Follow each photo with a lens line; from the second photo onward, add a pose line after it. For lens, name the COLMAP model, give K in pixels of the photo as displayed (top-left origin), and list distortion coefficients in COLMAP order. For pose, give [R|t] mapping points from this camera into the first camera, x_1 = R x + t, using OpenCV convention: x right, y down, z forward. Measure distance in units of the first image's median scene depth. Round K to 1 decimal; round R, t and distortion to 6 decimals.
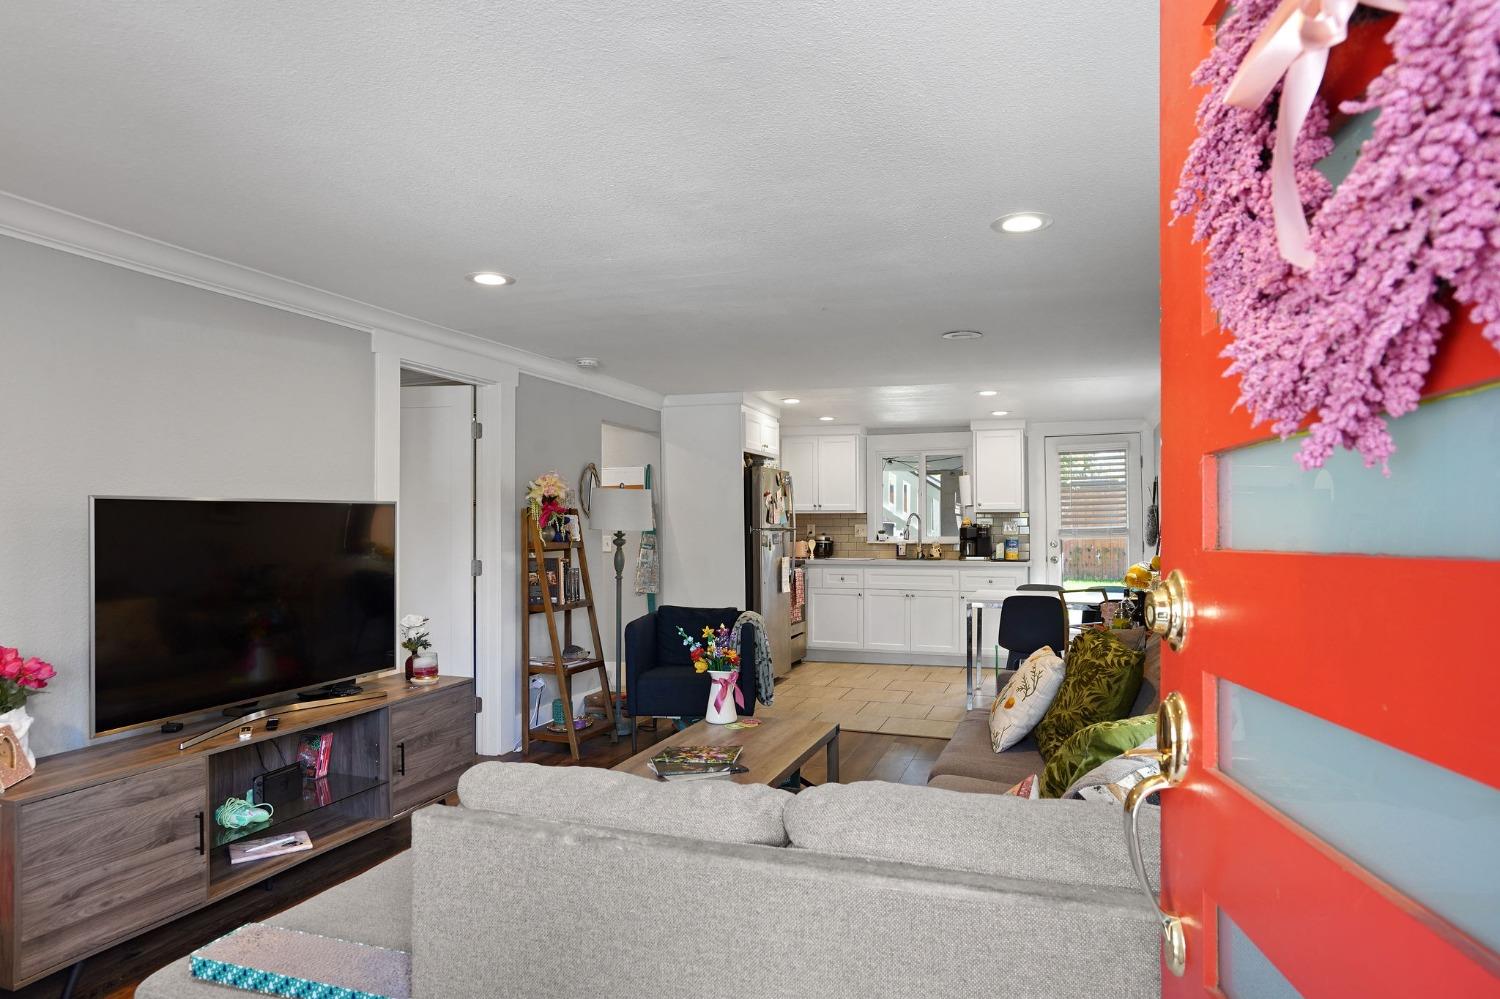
lens RADIAL K [[871.3, 0, 750.0], [0, 871.3, 499.5], [0, 0, 1]] dist [-0.005602, -0.000339]
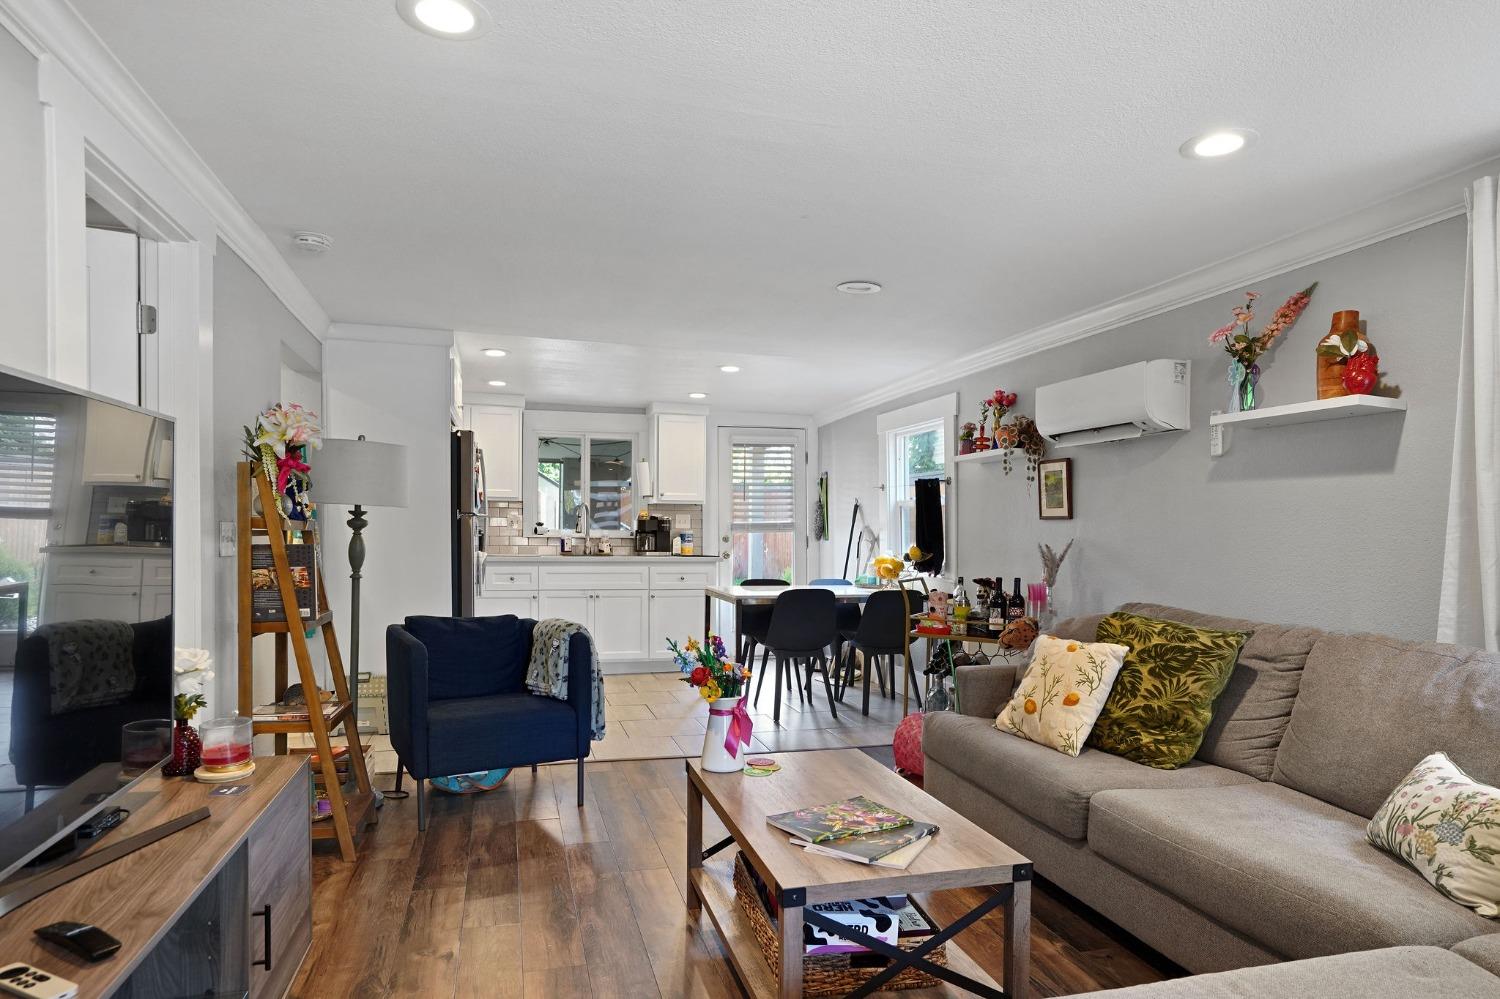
lens RADIAL K [[885.1, 0, 749.9], [0, 885.1, 530.4], [0, 0, 1]] dist [-0.003241, -0.000135]
pose [[0.817520, 0.010830, 0.575799, -0.293665], [-0.027880, 0.999395, 0.020787, 0.031678], [-0.575226, -0.033047, 0.817327, 0.276173]]
